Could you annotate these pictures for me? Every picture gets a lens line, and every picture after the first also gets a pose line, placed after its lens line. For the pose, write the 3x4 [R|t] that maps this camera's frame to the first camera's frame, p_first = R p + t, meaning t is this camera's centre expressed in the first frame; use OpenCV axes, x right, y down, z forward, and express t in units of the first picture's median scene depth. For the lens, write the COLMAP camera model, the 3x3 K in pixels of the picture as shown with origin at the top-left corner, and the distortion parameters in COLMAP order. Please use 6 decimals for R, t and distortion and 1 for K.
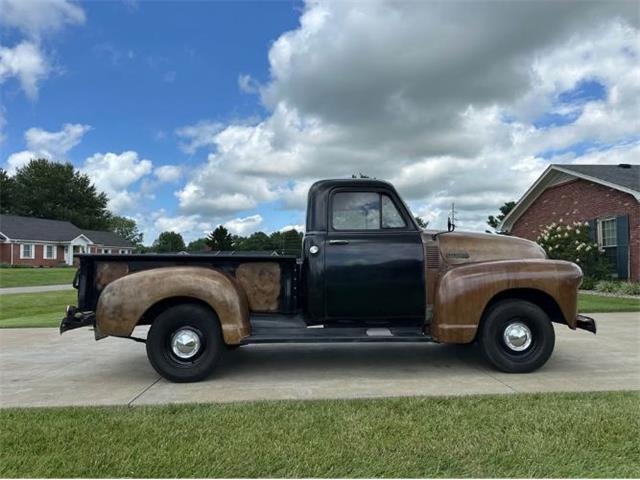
lens RADIAL K [[456.0, 0, 320.0], [0, 456.0, 240.0], [0, 0, 1]] dist [-0.000573, -0.005639]
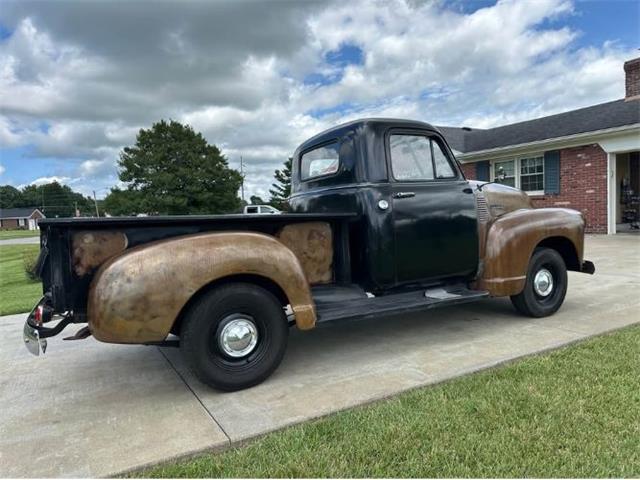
lens RADIAL K [[461.3, 0, 319.6], [0, 461.3, 247.3], [0, 0, 1]] dist [0.056103, -0.073376]
pose [[0.884510, -0.063179, 0.462224, -0.033891], [0.009893, 0.993105, 0.116811, -0.000090], [-0.466417, -0.098748, 0.879036, 0.020077]]
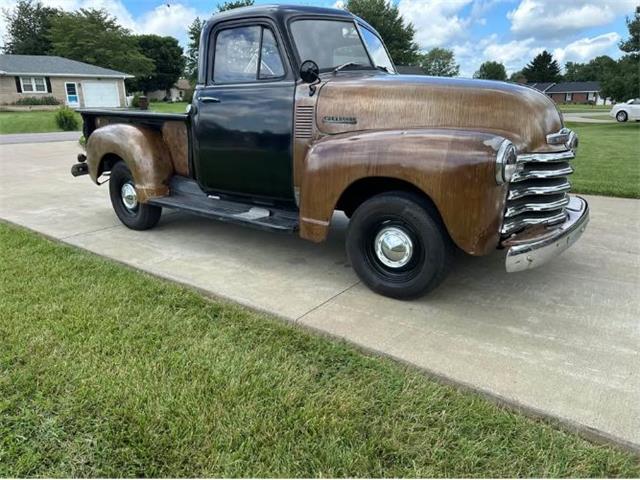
lens RADIAL K [[452.7, 0, 319.6], [0, 452.7, 244.5], [0, 0, 1]] dist [0.004108, -0.008308]
pose [[0.783485, 0.186308, -0.592824, 0.049144], [0.038160, 0.937772, 0.345149, -0.001781], [0.620237, -0.293041, 0.727621, 0.029595]]
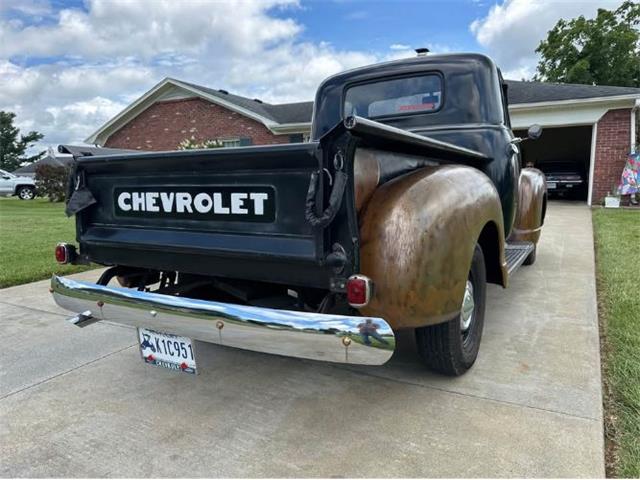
lens RADIAL K [[453.2, 0, 334.5], [0, 453.2, 267.2], [0, 0, 1]] dist [0.055494, -0.053960]
pose [[0.480377, -0.159164, 0.862499, -0.056254], [-0.036074, 0.978978, 0.200750, 0.004832], [-0.876320, -0.127549, 0.464537, 0.058345]]
